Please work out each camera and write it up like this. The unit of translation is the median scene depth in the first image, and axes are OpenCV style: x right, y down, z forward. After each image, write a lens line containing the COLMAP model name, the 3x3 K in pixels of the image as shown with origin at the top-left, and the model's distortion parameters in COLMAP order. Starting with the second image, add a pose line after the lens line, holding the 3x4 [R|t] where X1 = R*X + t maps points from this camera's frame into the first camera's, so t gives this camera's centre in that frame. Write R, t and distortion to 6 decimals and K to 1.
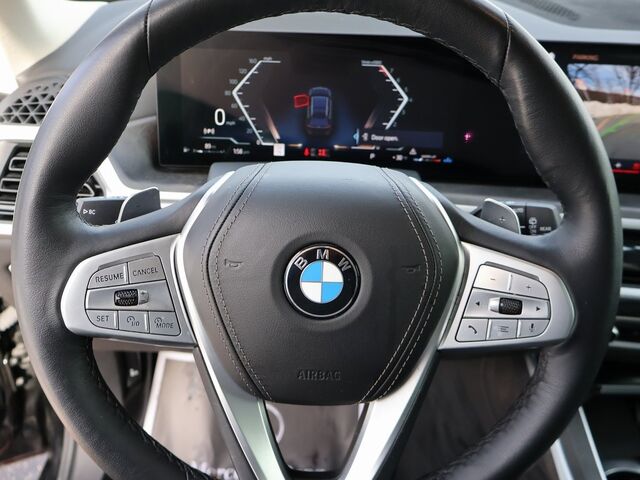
lens RADIAL K [[635.0, 0, 322.2], [0, 635.0, 242.8], [0, 0, 1]] dist [0.002254, 0.000000]
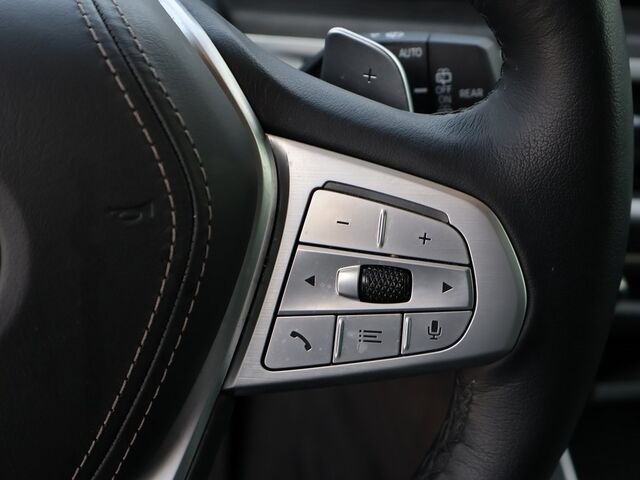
lens RADIAL K [[1080.1, 0, 320.5], [0, 1080.1, 238.7], [0, 0, 1]] dist [0.008714, 0.000000]
pose [[0.987805, -0.049911, 0.147479, 0.148040], [0.030552, 0.990948, 0.130725, -0.026198], [-0.152669, -0.124625, 0.980388, 0.297445]]
